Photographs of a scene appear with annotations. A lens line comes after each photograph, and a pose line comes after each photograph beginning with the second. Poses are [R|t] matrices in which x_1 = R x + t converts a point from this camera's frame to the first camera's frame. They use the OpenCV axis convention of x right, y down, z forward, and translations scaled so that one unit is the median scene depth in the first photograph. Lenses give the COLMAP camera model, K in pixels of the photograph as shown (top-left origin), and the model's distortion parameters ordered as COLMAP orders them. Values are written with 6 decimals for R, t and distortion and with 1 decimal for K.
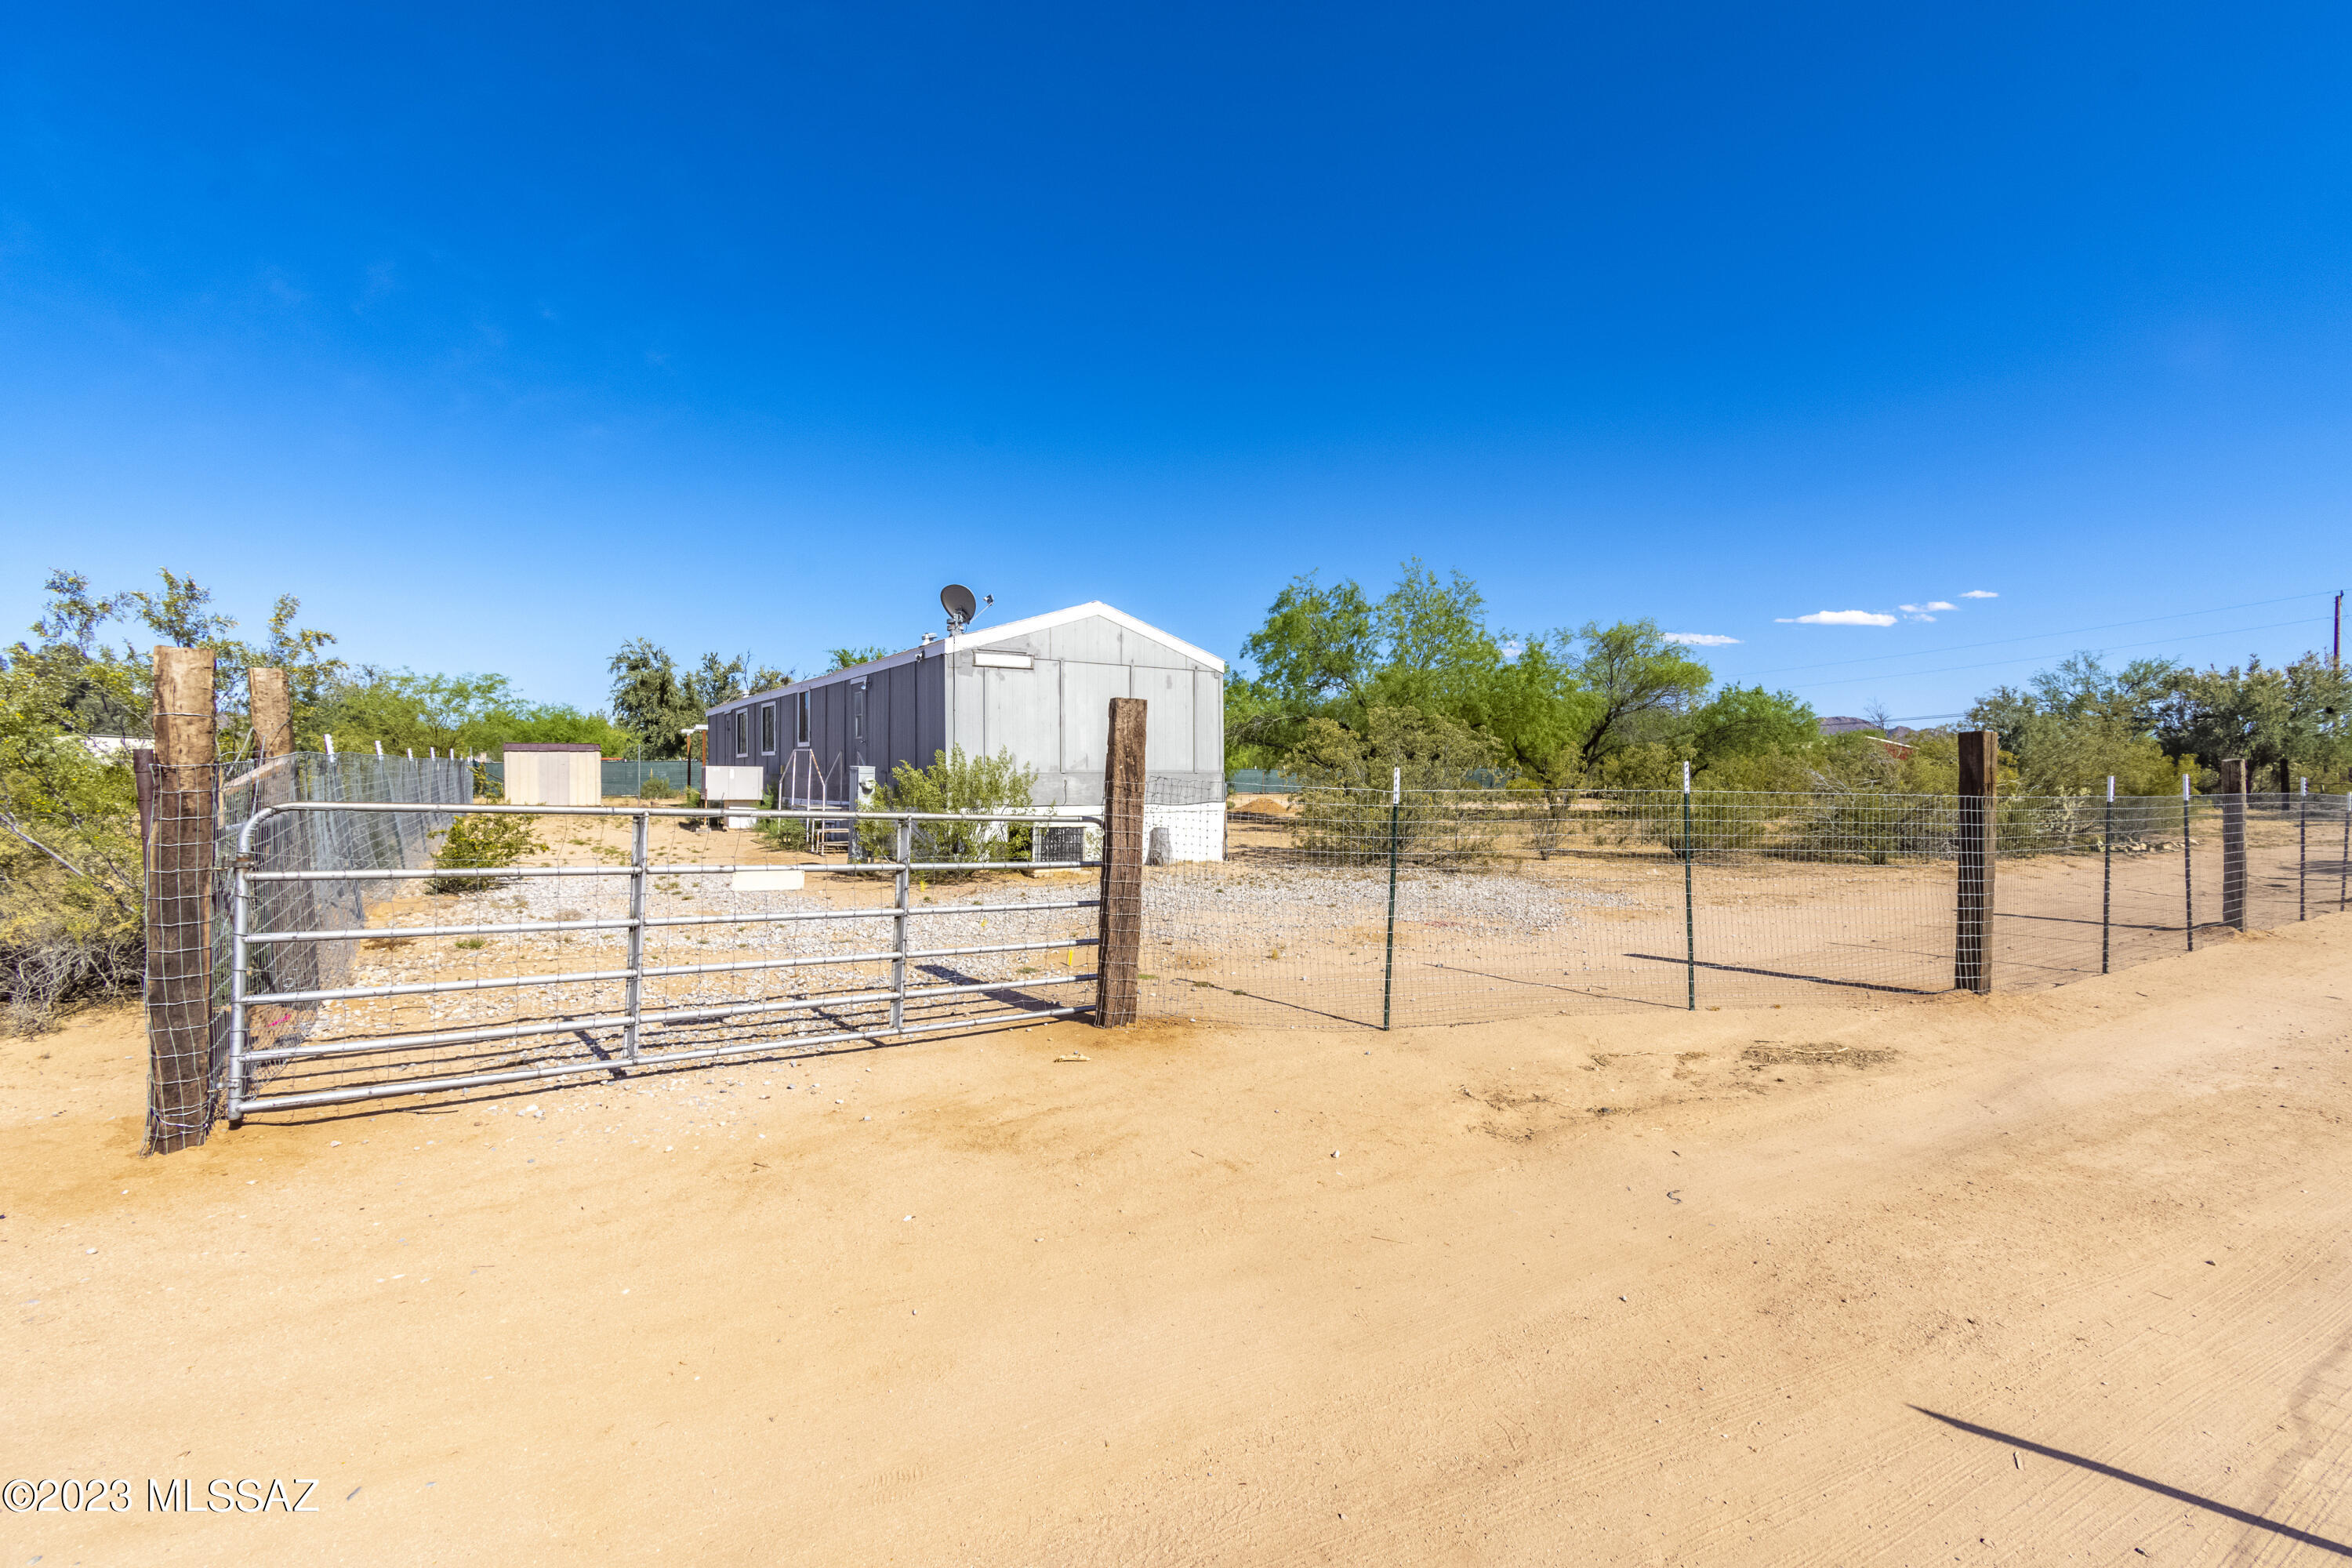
lens RADIAL K [[1071.4, 0, 1202.0], [0, 1071.4, 782.9], [0, 0, 1]] dist [0.002050, -0.000347]
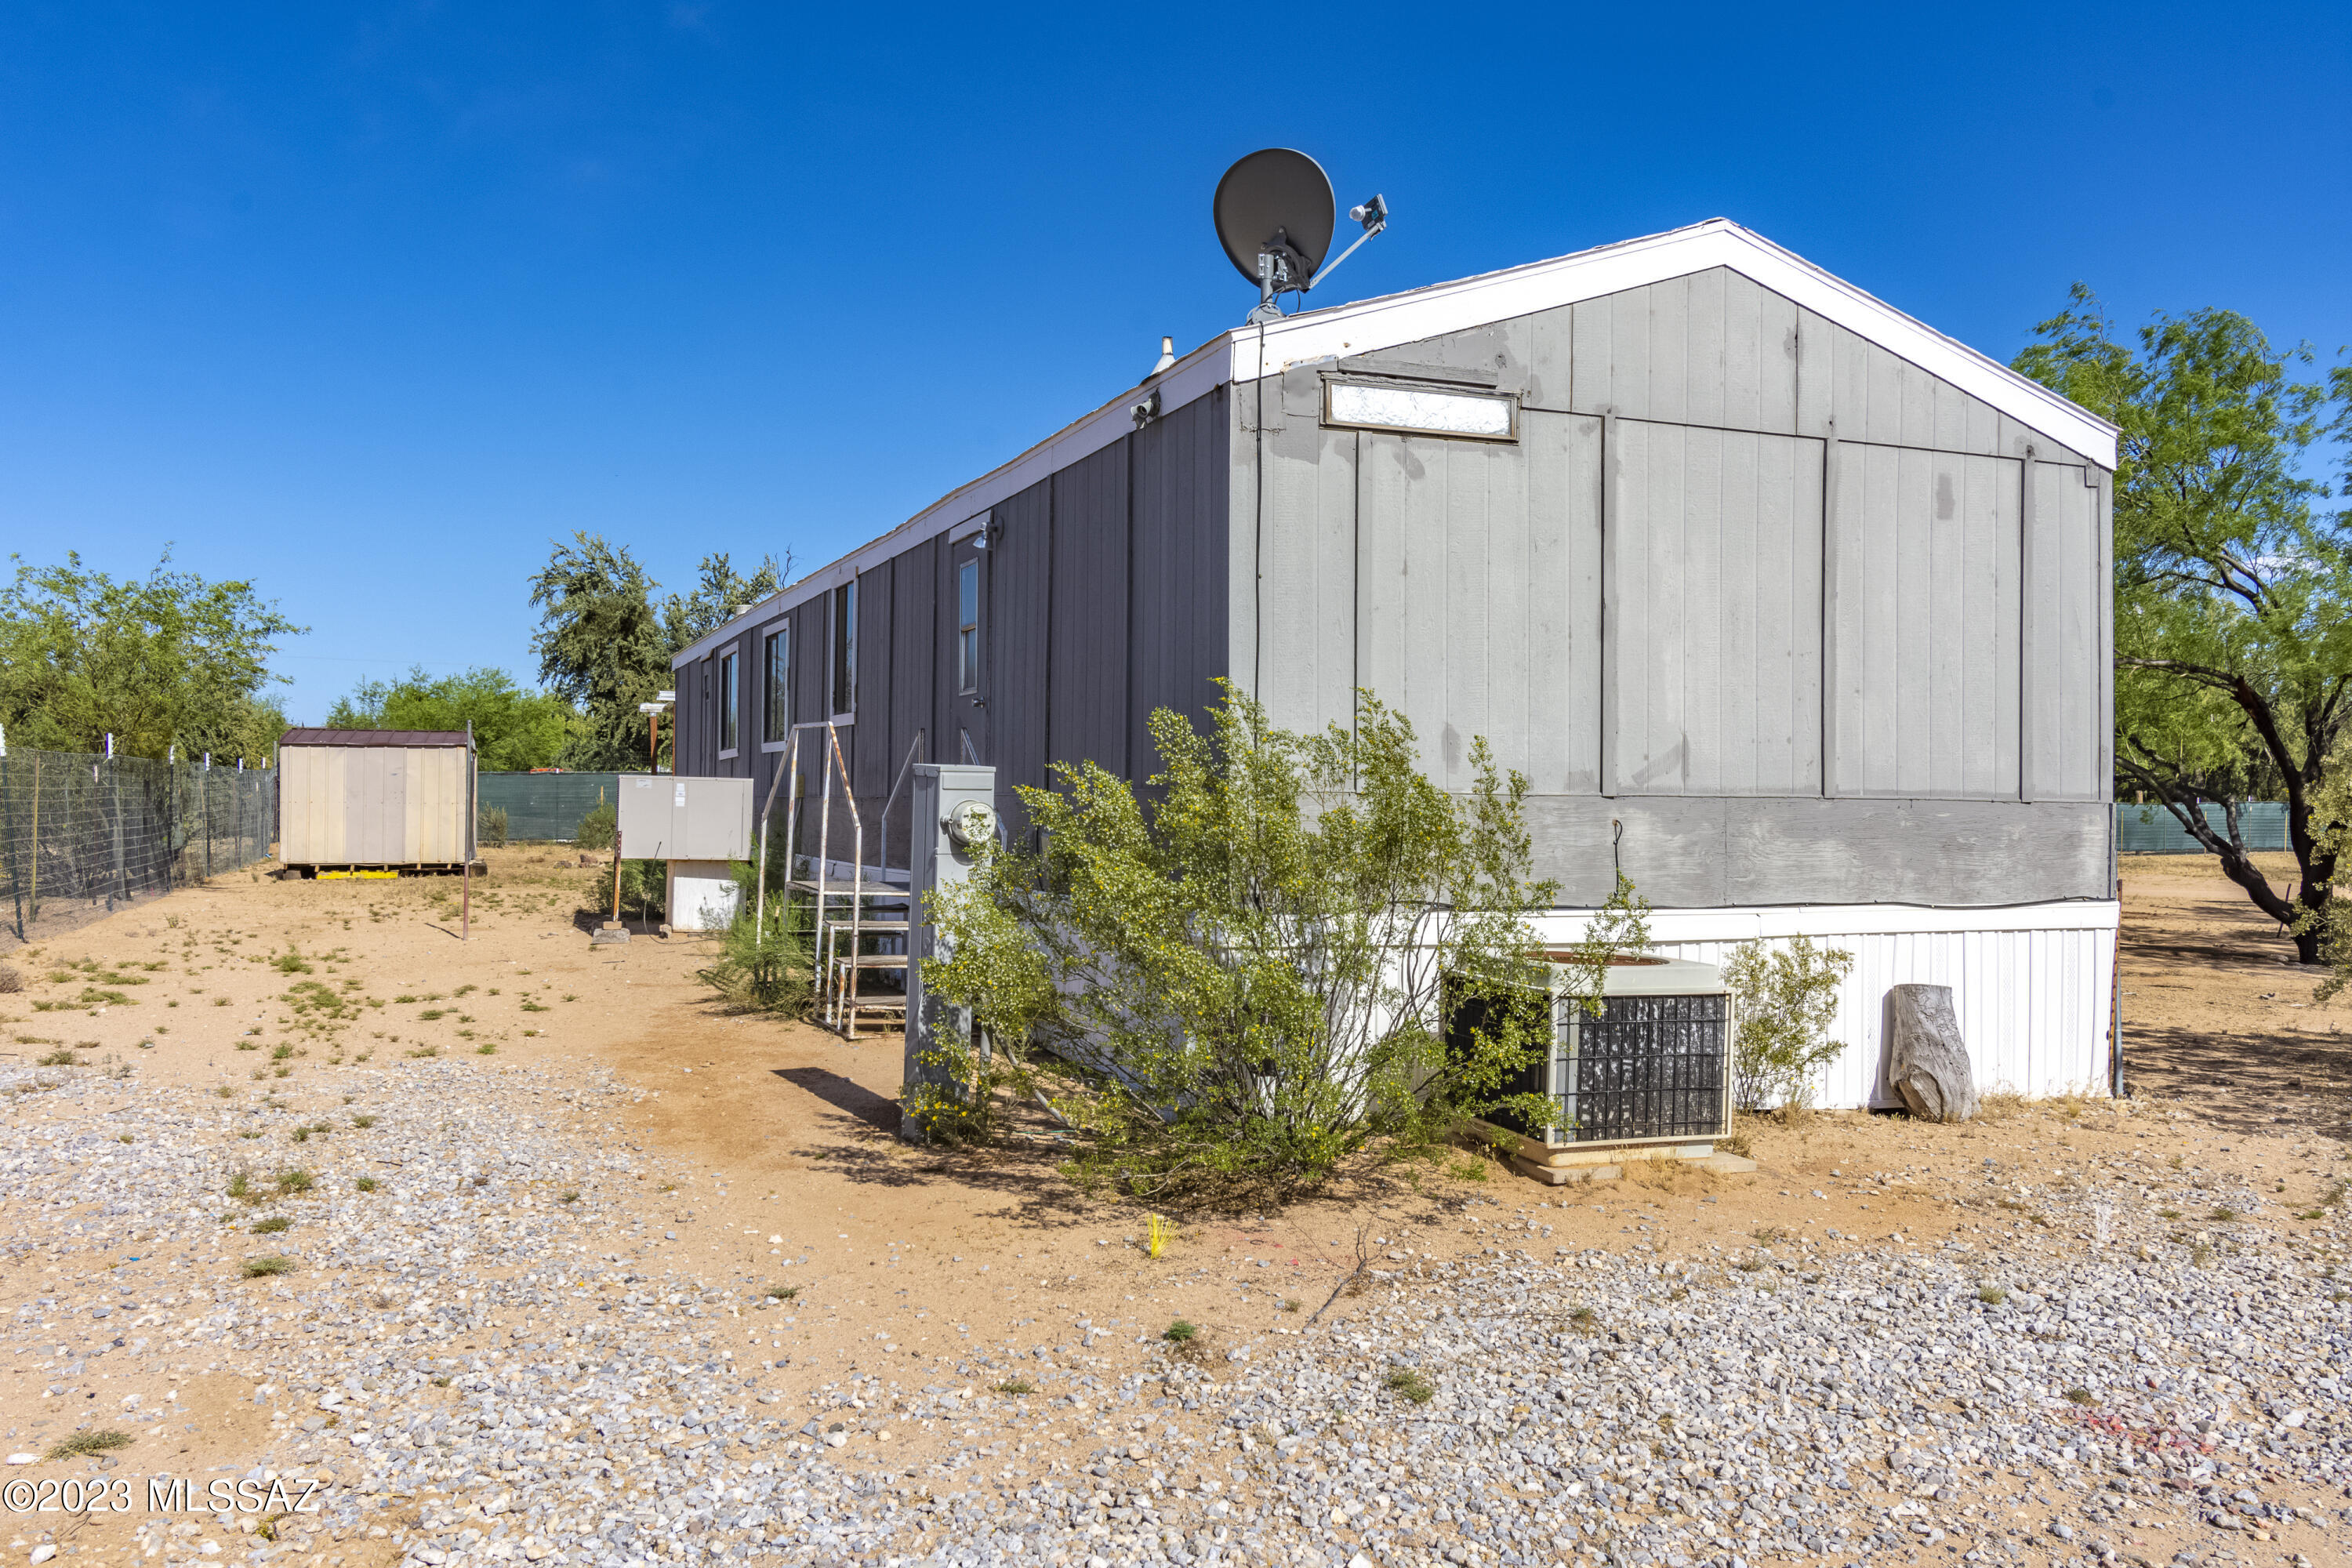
lens RADIAL K [[1994.6, 0, 1176.0], [0, 1994.6, 784.0], [0, 0, 1]] dist [0.020234, 0.006498]
pose [[0.974602, 0.006979, -0.223835, -0.122528], [-0.011566, 0.999749, -0.019187, -0.000635], [0.223644, 0.021289, 0.974438, 0.436464]]
